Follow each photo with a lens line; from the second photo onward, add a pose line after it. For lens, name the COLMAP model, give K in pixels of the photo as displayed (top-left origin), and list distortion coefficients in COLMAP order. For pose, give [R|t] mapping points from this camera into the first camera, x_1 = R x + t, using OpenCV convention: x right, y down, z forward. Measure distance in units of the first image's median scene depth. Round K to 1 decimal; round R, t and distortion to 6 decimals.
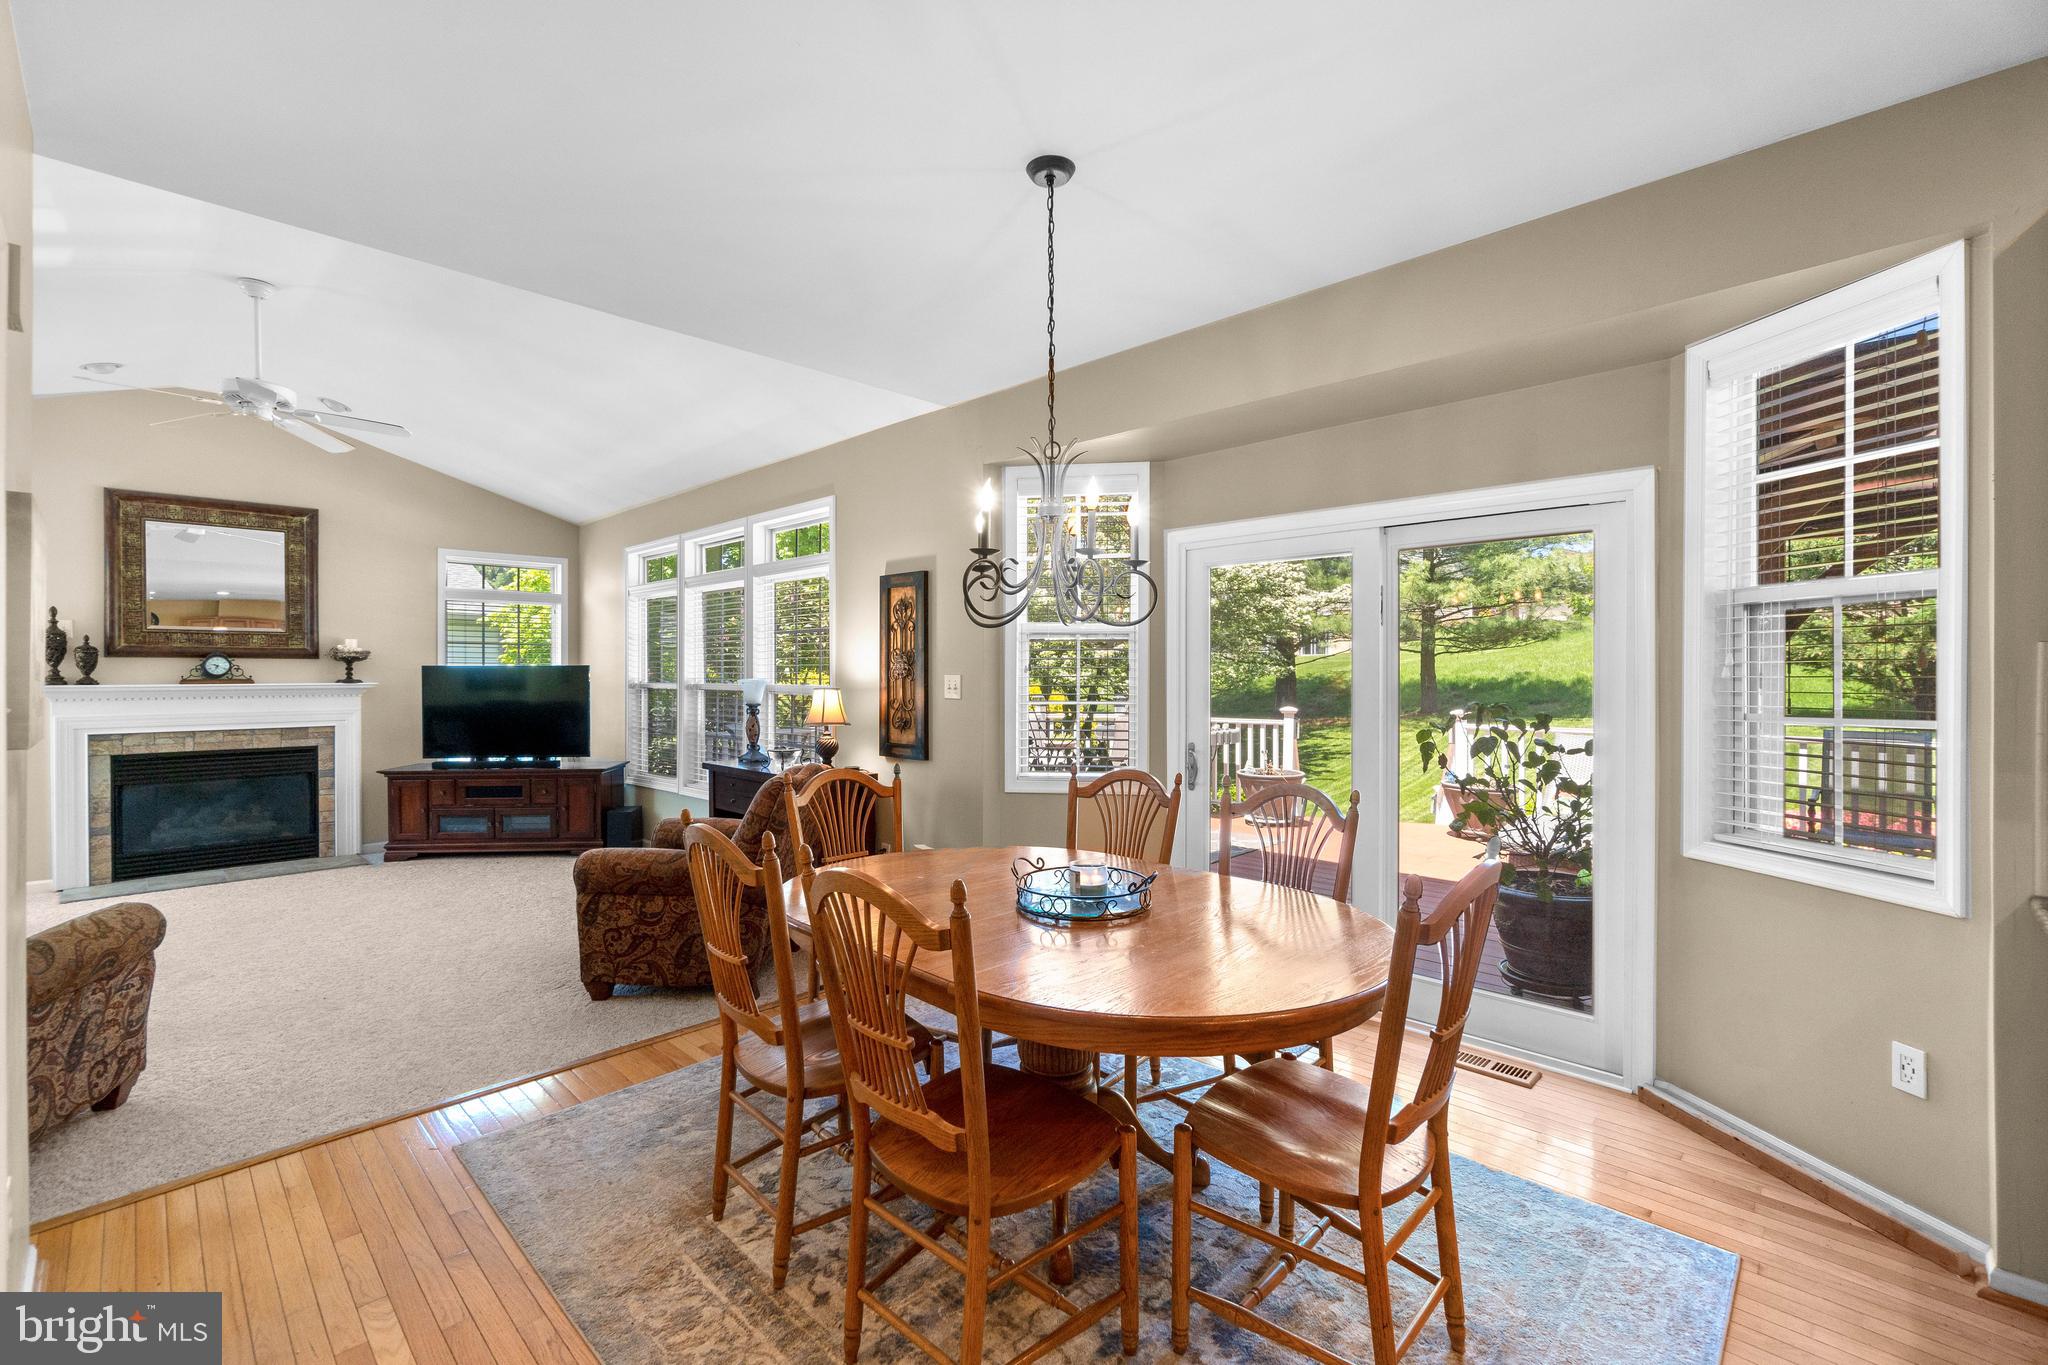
lens RADIAL K [[883.1, 0, 1012.6], [0, 883.1, 673.7], [0, 0, 1]] dist [-0.000060, -0.000043]
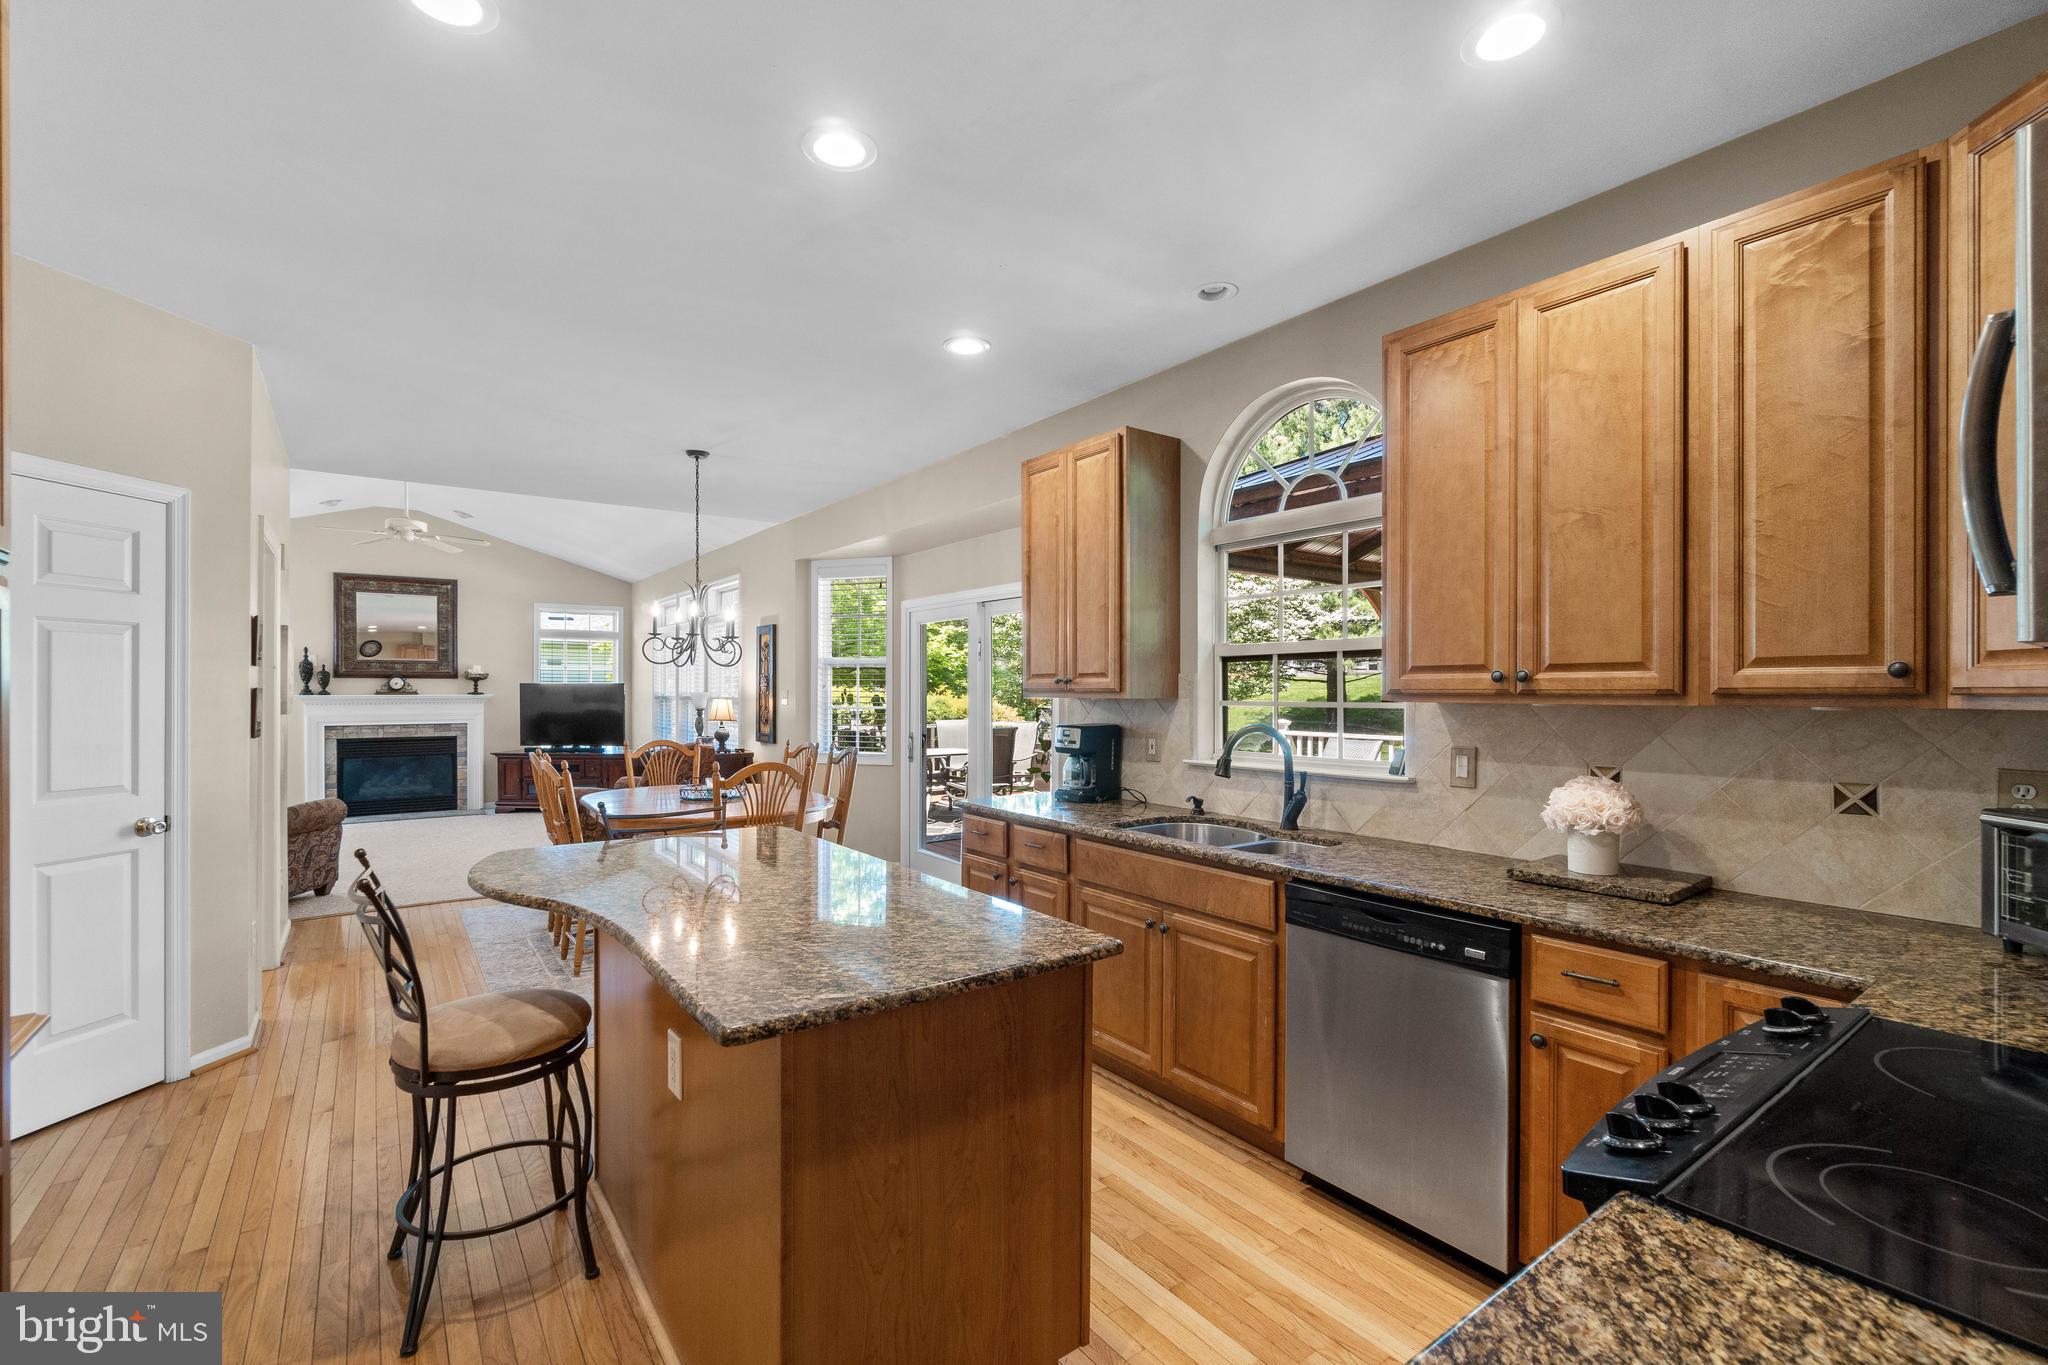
lens RADIAL K [[895.9, 0, 1019.4], [0, 895.9, 690.3], [0, 0, 1]] dist [-0.000049, -0.000129]
pose [[0.986909, 0.002321, -0.161262, 0.439178], [-0.002295, 0.999997, 0.000348, 0.000506], [0.161262, 0.000027, 0.986912, -0.383950]]
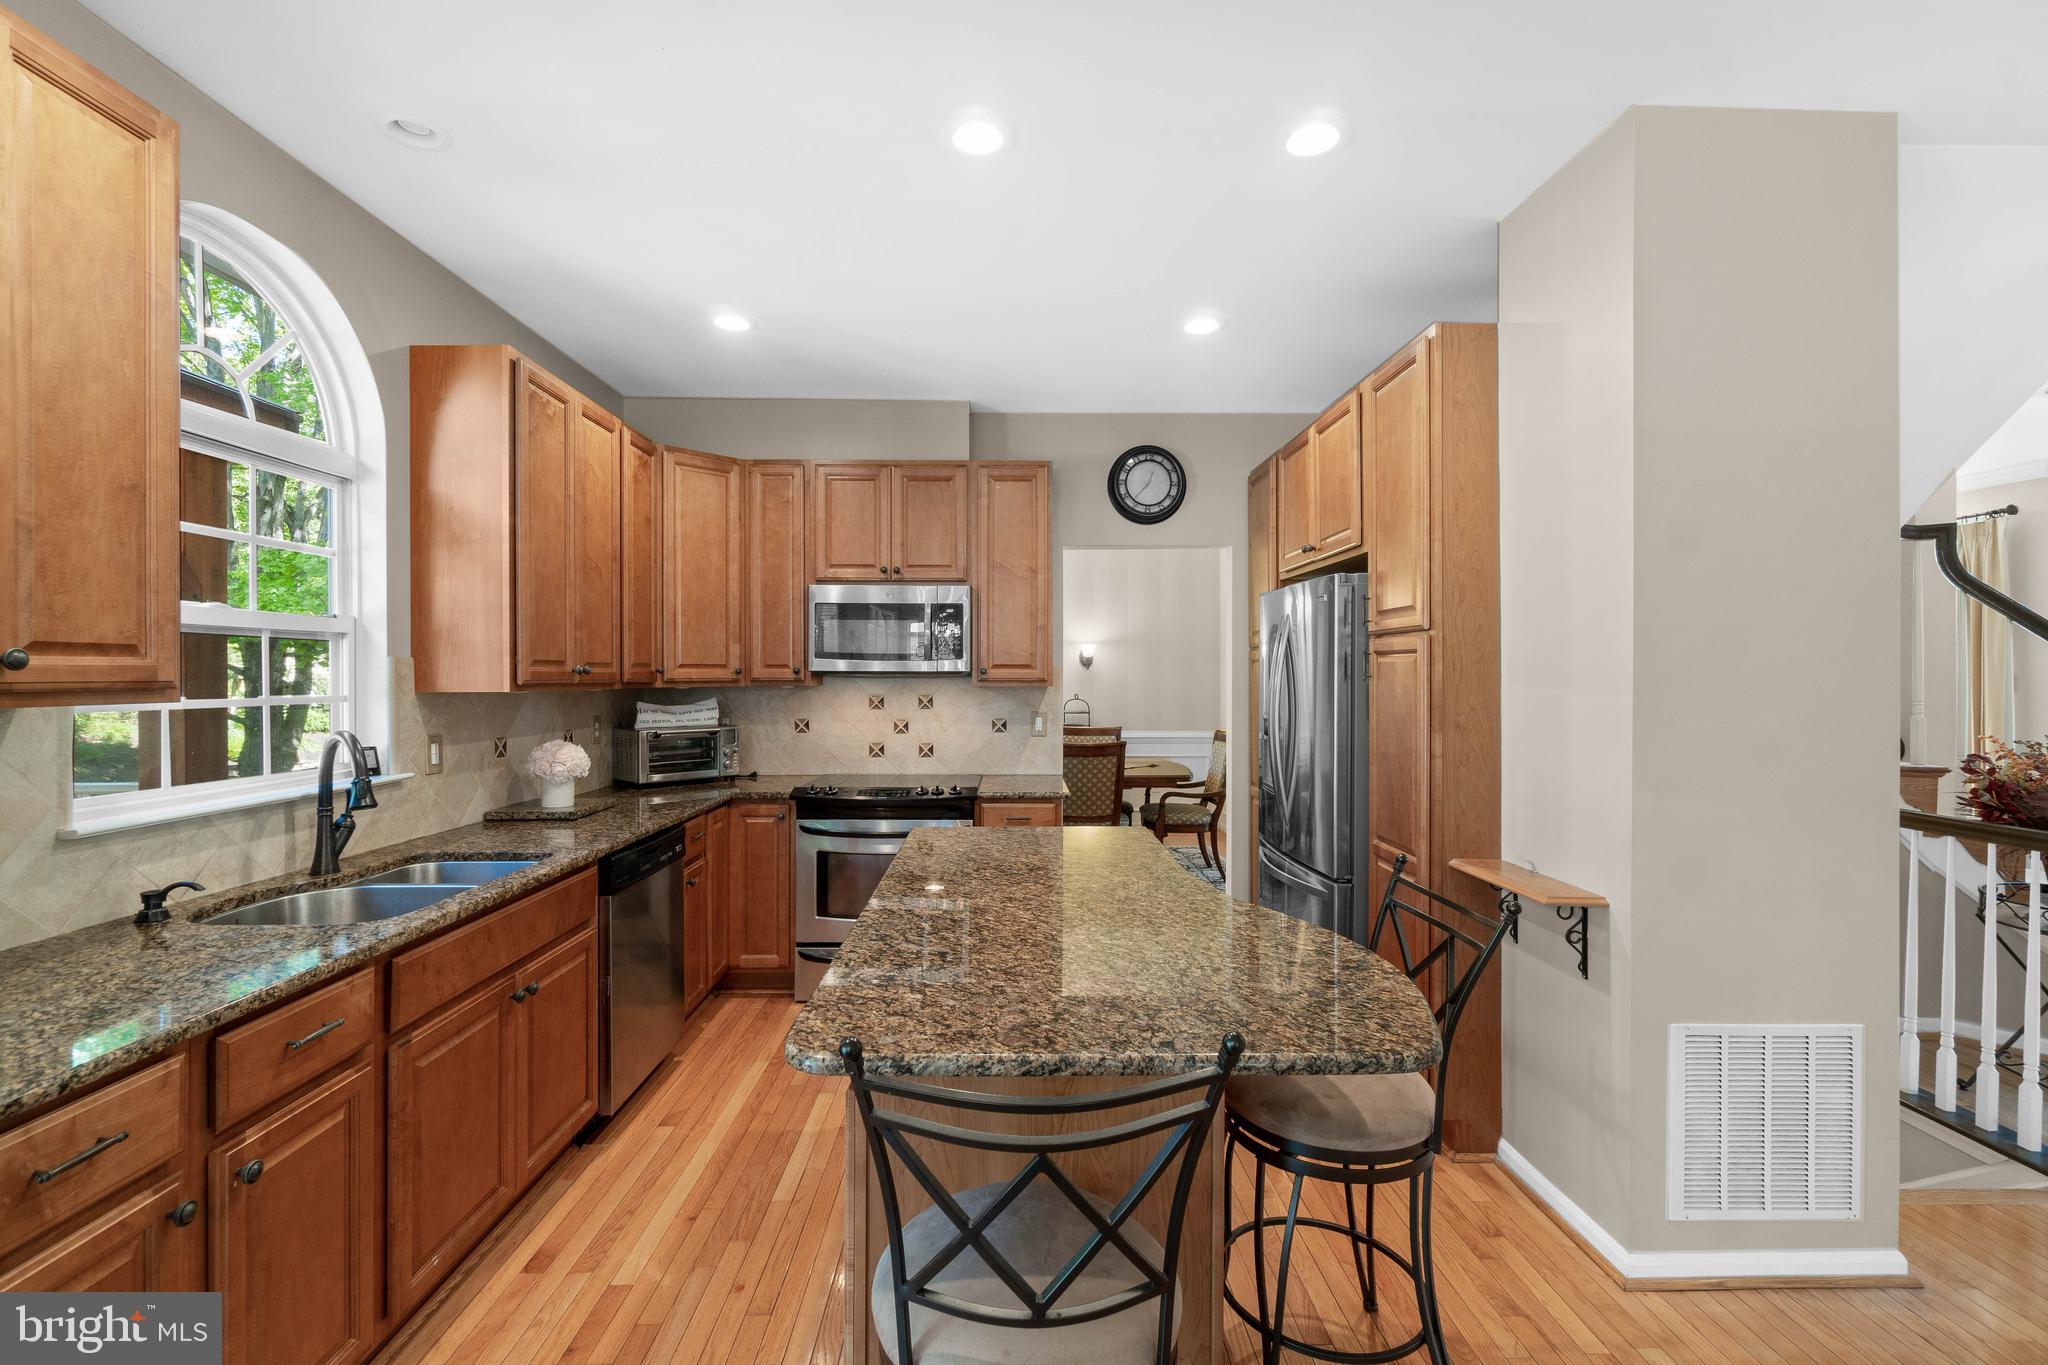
lens RADIAL K [[883.1, 0, 1012.6], [0, 883.1, 673.7], [0, 0, 1]] dist [-0.000060, -0.000043]
pose [[-0.718820, 0.027515, 0.694652, -3.093958], [0.030138, 0.999510, -0.008404, 0.081987], [-0.694543, 0.014894, -0.719297, 5.038905]]
